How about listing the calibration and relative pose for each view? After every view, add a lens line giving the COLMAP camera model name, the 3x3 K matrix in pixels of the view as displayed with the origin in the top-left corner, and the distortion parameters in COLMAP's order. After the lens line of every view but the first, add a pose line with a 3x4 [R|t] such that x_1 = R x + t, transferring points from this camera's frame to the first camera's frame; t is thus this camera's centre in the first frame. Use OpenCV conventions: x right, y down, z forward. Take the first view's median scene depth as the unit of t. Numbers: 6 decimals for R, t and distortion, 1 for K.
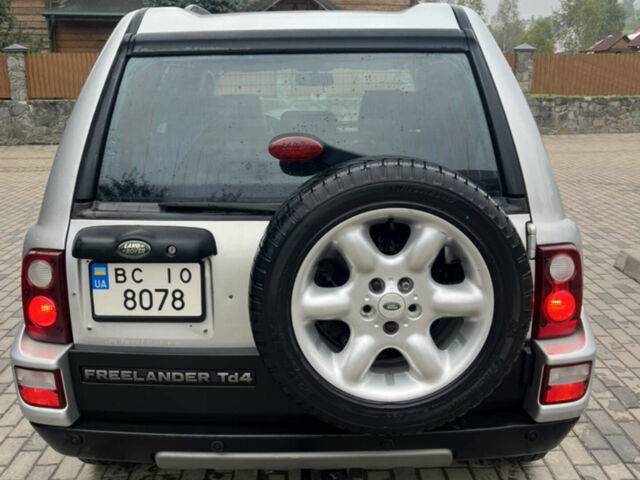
lens RADIAL K [[650.1, 0, 332.1], [0, 650.1, 239.9], [0, 0, 1]] dist [0.051754, -0.018204]
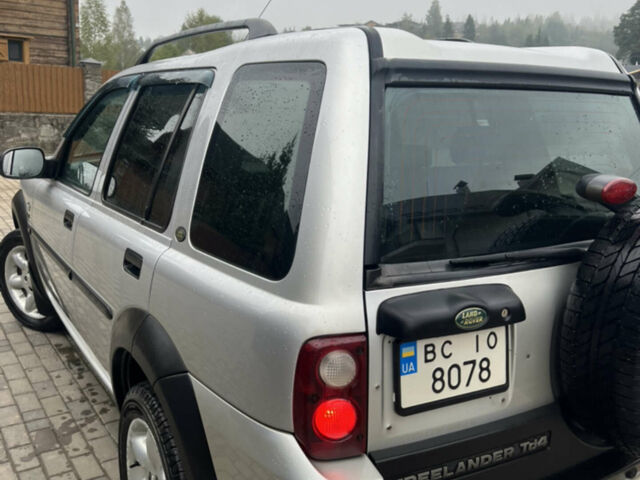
lens RADIAL K [[650.1, 0, 332.1], [0, 650.1, 239.9], [0, 0, 1]] dist [0.051754, -0.018204]
pose [[0.837947, -0.077517, 0.540219, -0.852133], [0.092716, 0.995692, -0.000941, -0.096378], [-0.537818, 0.050876, 0.841524, 0.371744]]
